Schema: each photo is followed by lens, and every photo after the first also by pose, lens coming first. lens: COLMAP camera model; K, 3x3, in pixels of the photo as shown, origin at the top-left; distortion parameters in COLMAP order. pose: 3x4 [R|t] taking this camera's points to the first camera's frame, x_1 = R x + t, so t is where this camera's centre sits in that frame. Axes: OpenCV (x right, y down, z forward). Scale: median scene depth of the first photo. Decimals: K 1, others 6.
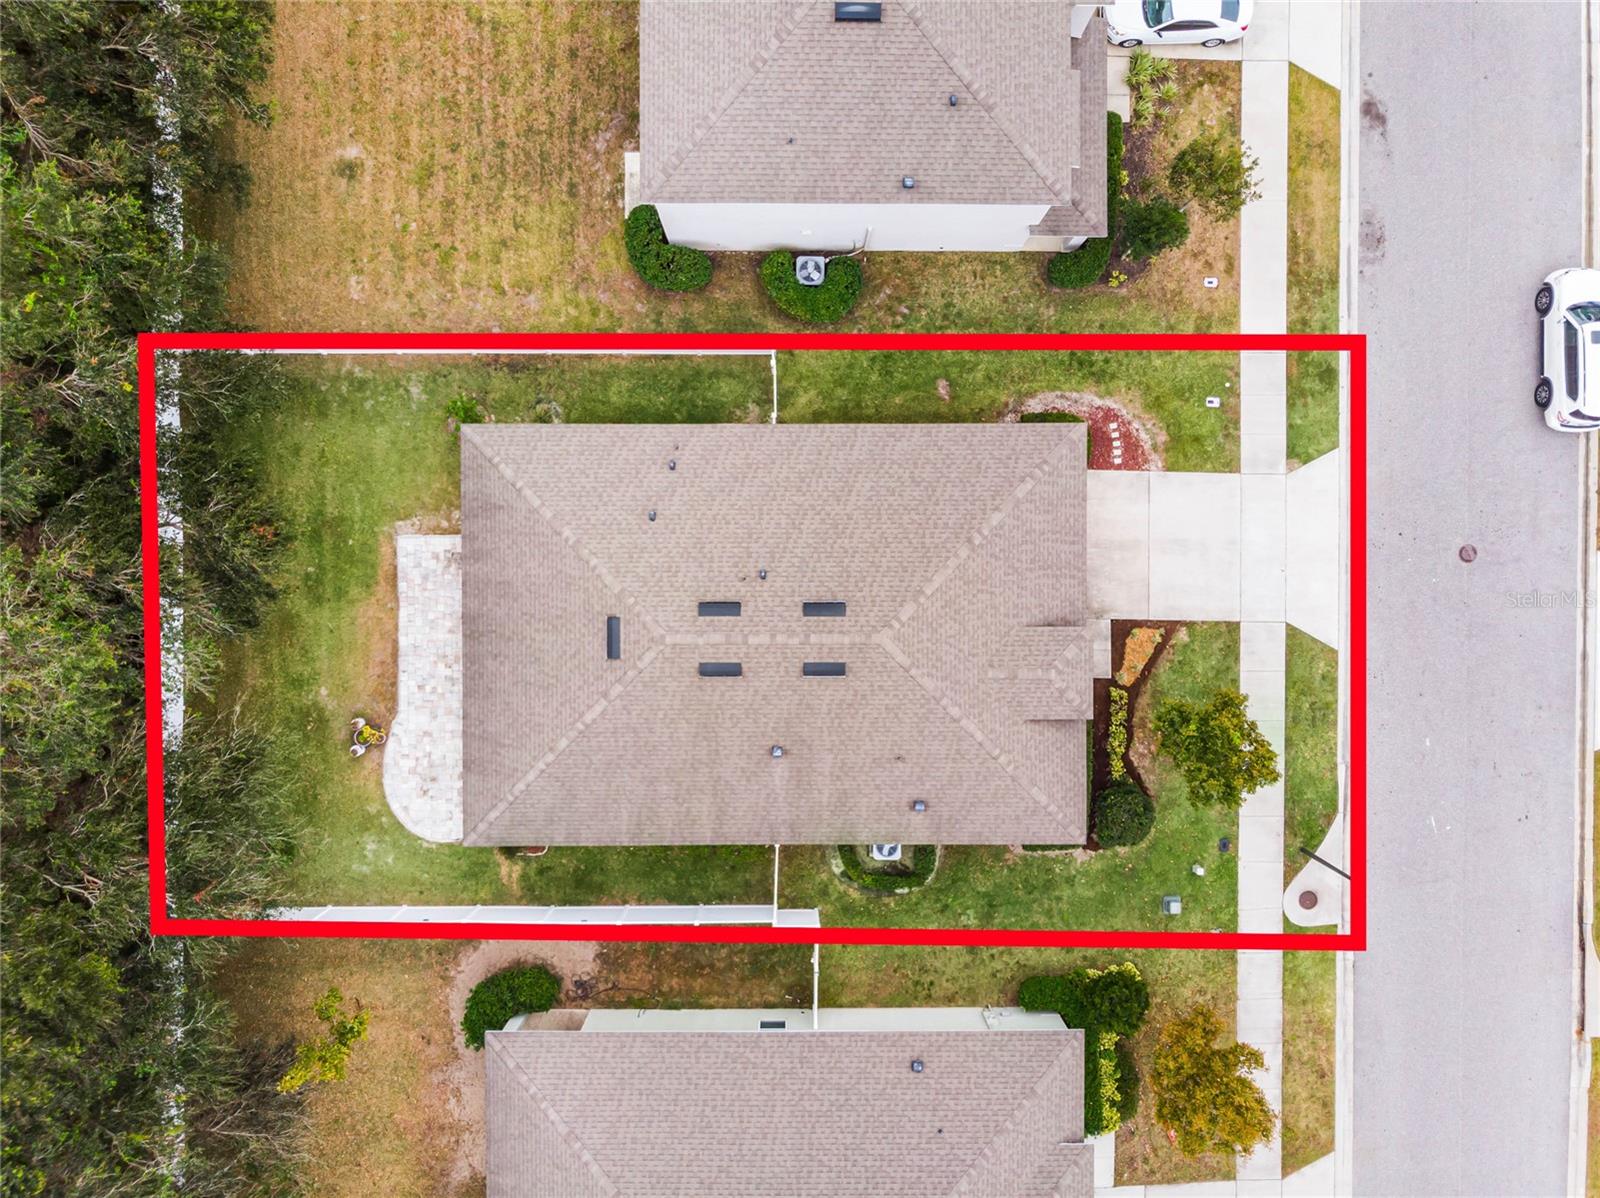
lens RADIAL K [[1189.7, 0, 800.9], [0, 1189.7, 594.4], [0, 0, 1]] dist [-0.016456, 0.008887]
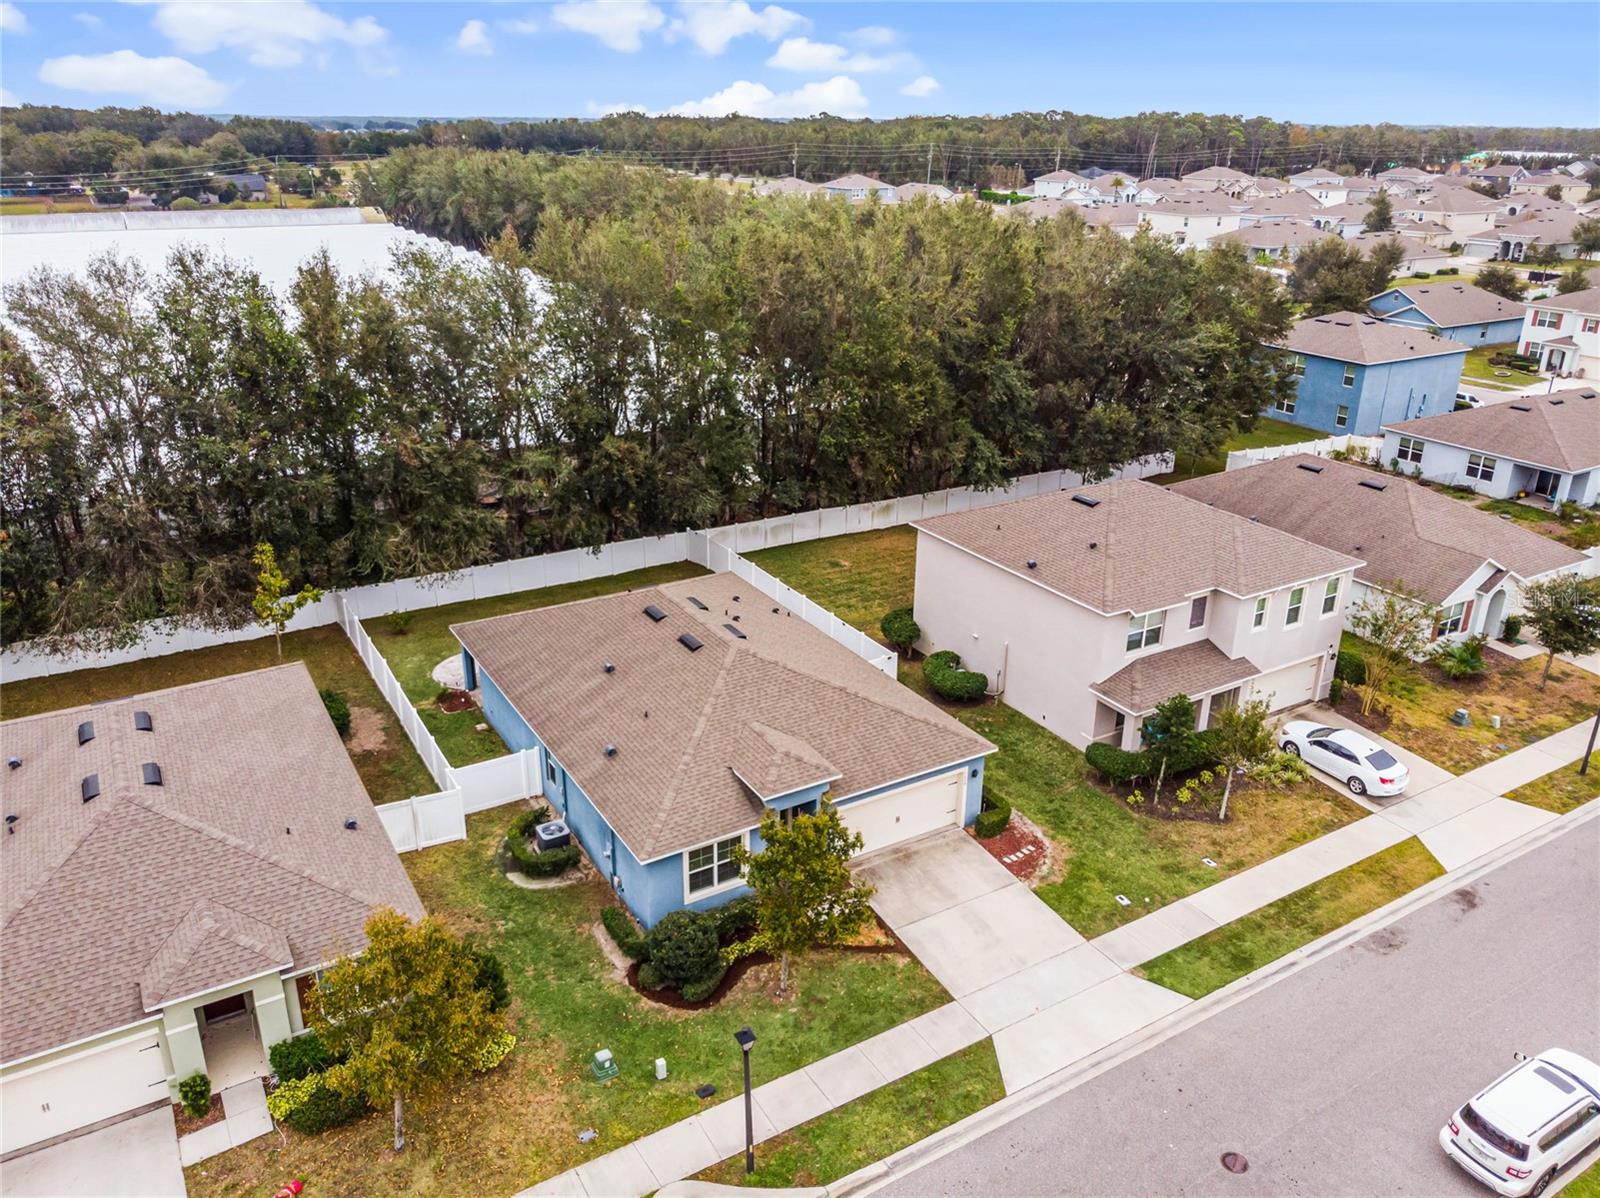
lens RADIAL K [[1201.7, 0, 800.8], [0, 1201.7, 574.1], [0, 0, 1]] dist [-0.036844, 0.048227]
pose [[0.514153, 0.302452, -0.802602, 0.902298], [-0.857548, 0.163718, -0.487656, 0.478193], [-0.016092, 0.938999, 0.343543, 0.439415]]
